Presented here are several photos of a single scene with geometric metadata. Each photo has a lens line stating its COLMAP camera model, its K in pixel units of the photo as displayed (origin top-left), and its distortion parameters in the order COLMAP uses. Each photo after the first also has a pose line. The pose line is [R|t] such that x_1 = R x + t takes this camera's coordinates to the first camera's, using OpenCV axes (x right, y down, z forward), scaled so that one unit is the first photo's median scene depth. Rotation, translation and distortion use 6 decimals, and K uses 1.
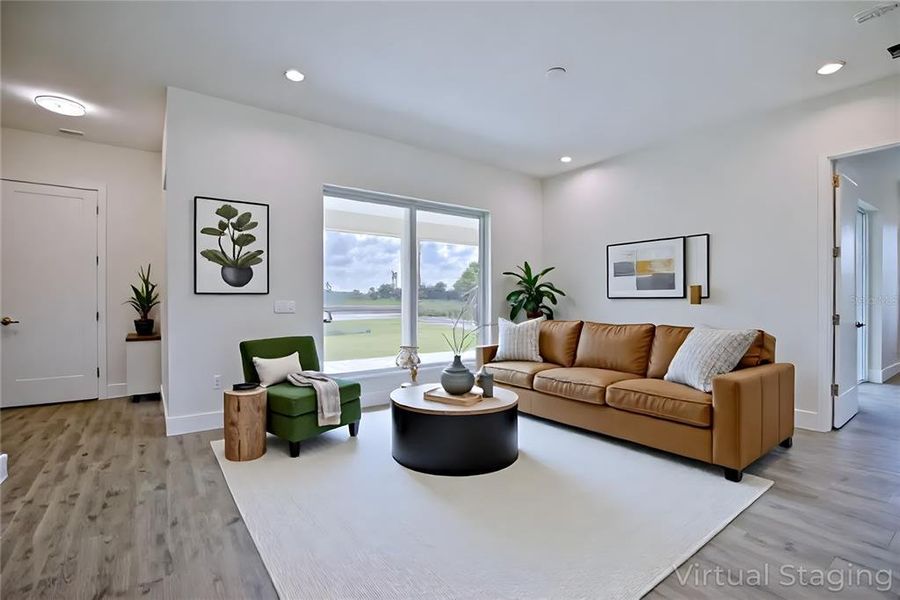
lens RADIAL K [[413.1, 0, 446.8], [0, 413.1, 301.0], [0, 0, 1]] dist [-0.000843, 0.000338]
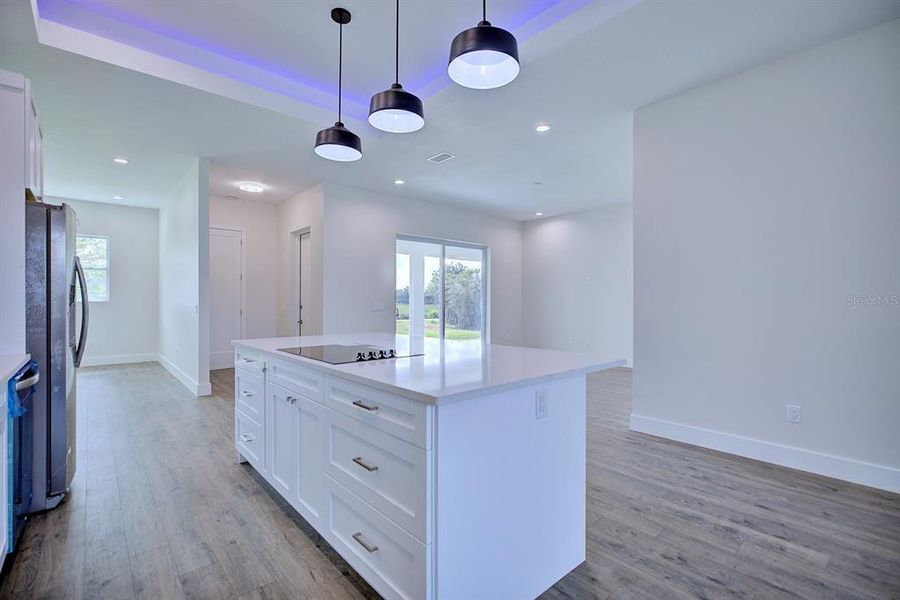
lens RADIAL K [[413.1, 0, 449.8], [0, 413.1, 301.4], [0, 0, 1]] dist [-0.000843, 0.000338]
pose [[0.994944, 0.002495, 0.100397, -0.185958], [-0.001737, 0.999969, -0.007631, -0.000441], [-0.100413, 0.007418, 0.994918, -0.474088]]
